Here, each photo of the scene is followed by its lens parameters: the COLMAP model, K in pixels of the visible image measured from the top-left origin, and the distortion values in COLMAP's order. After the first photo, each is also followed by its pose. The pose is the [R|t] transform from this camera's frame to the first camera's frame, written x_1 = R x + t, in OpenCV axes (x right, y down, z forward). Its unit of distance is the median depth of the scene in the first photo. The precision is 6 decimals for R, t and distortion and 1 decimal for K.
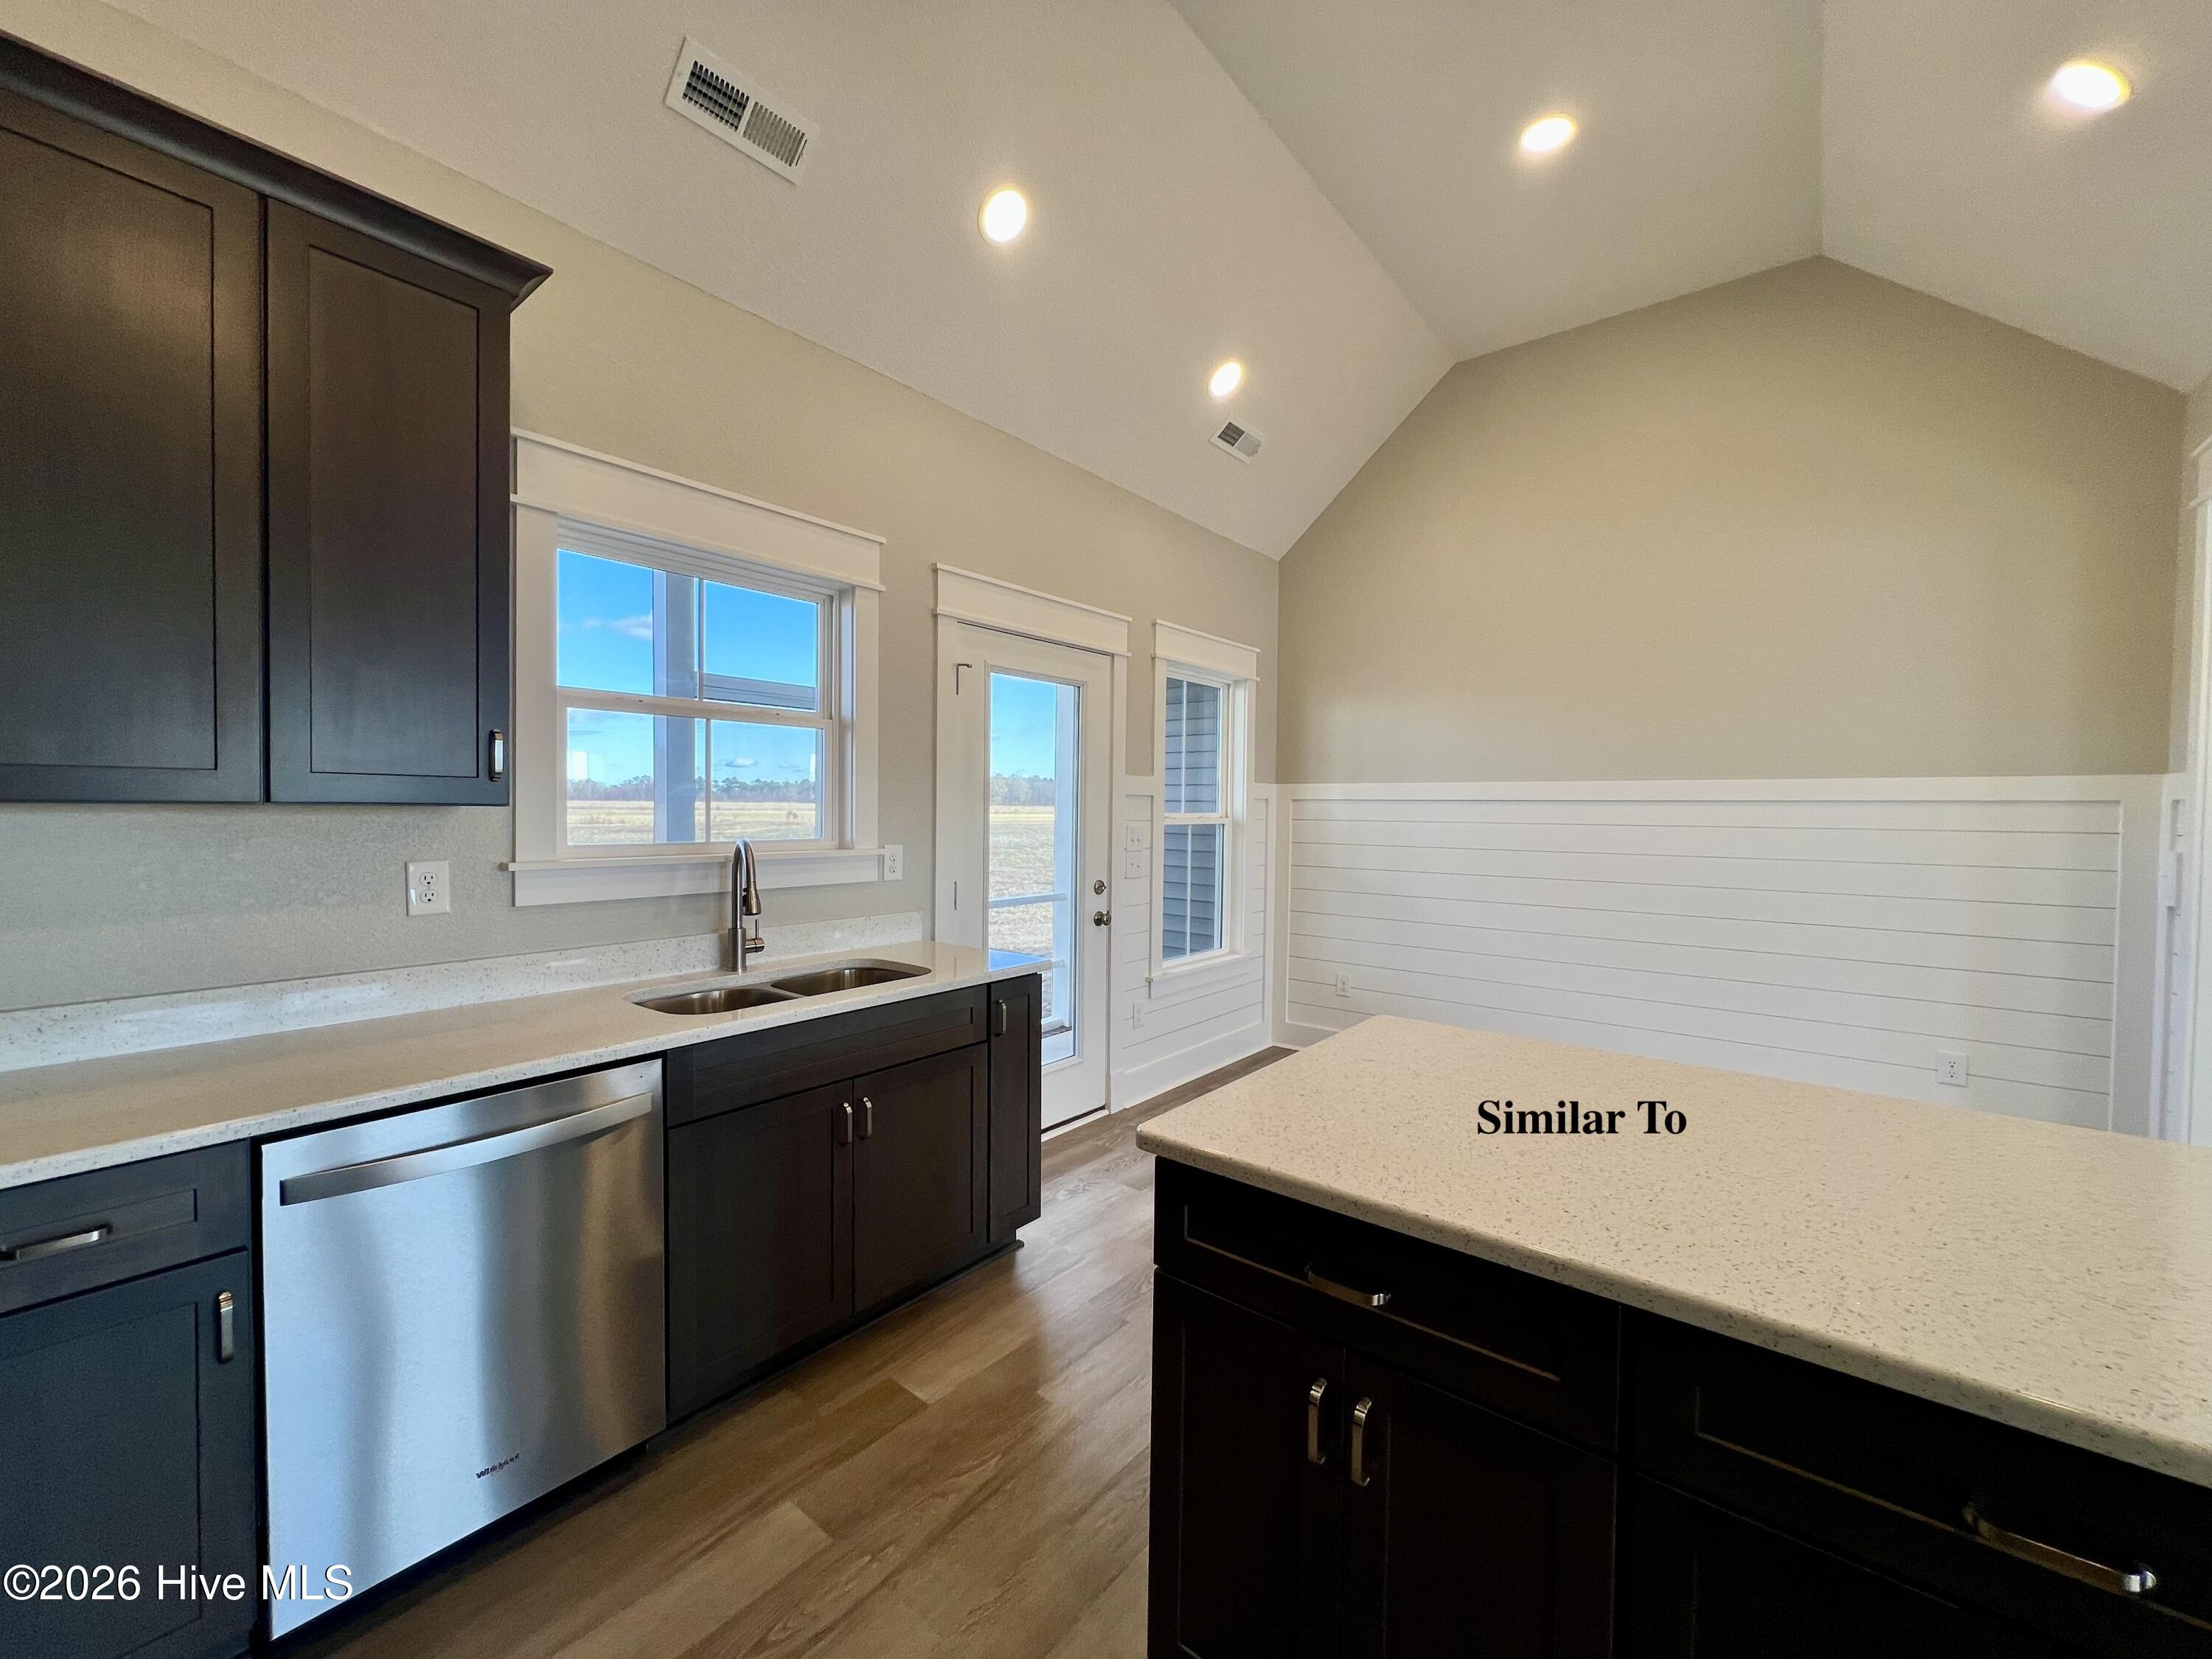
lens RADIAL K [[882.5, 0, 1106.0], [0, 882.5, 829.5], [0, 0, 1]] dist [0.001352, -0.000074]
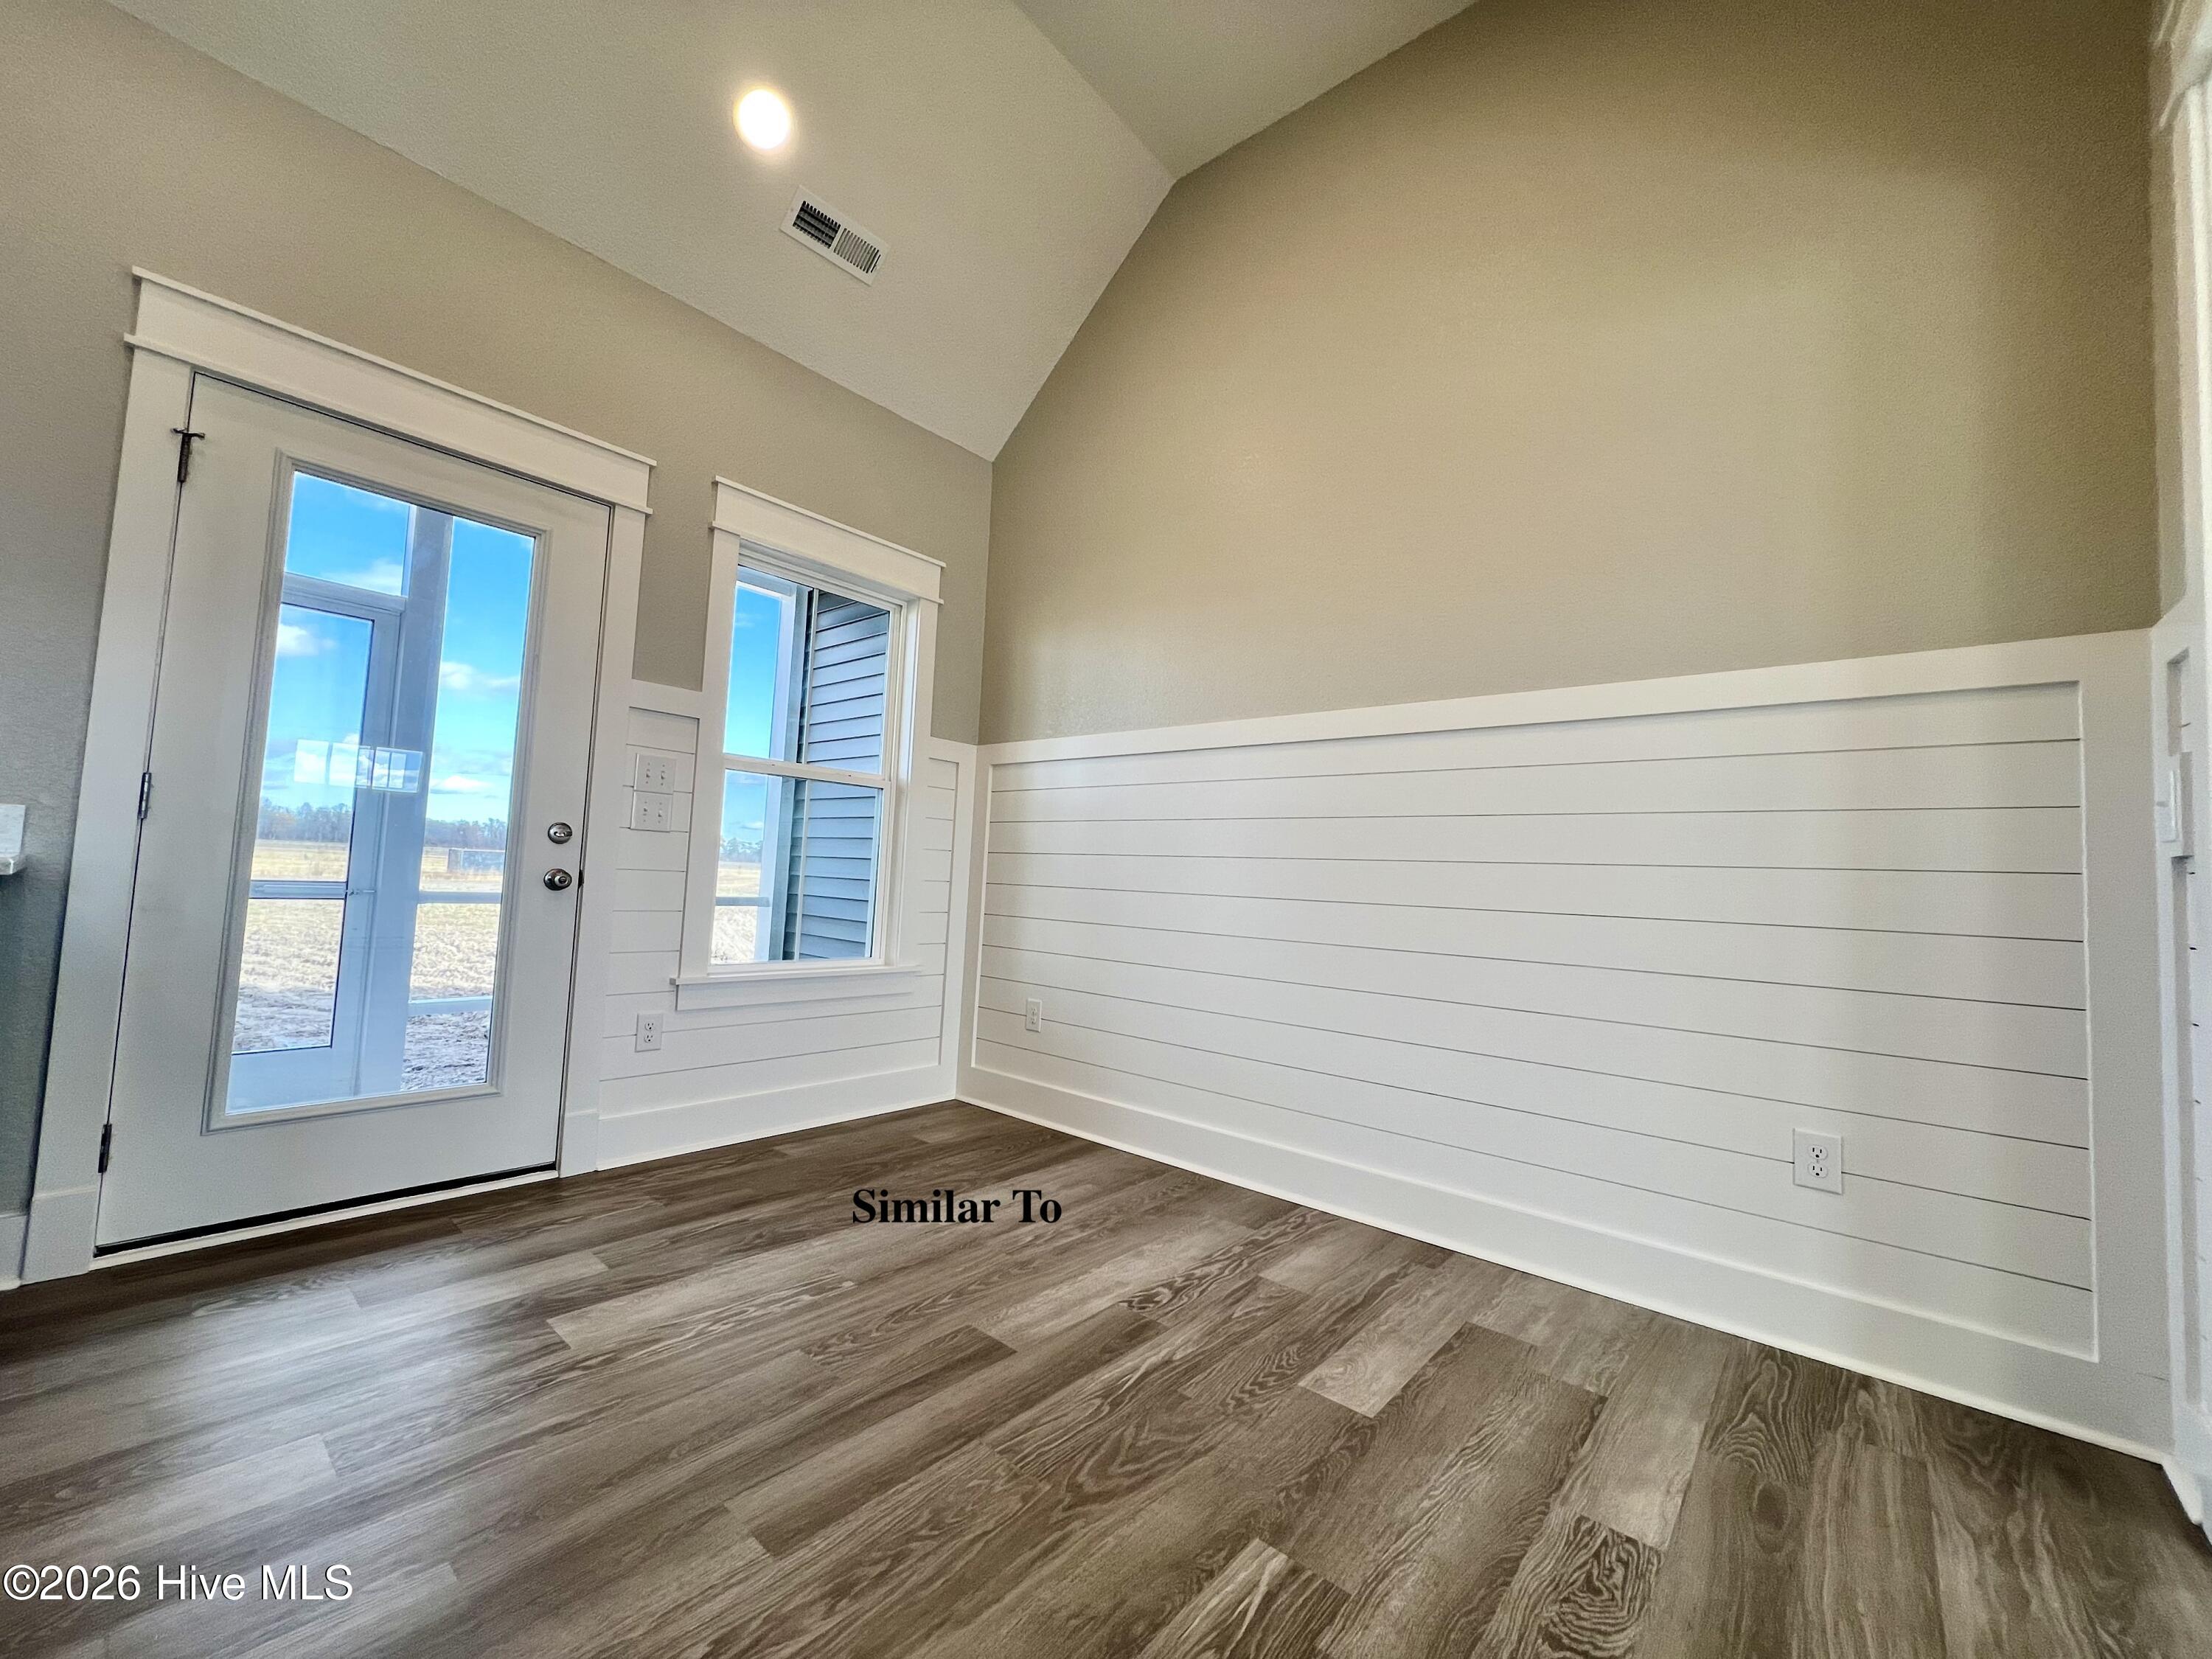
lens RADIAL K [[880.2, 0, 1104.2], [0, 880.2, 825.2], [0, 0, 1]] dist [-0.002166, -0.000136]
pose [[0.998715, 0.033691, -0.037869, 0.420366], [-0.036903, 0.995472, -0.087605, 0.099662], [0.034746, 0.088890, 0.995435, 0.327543]]
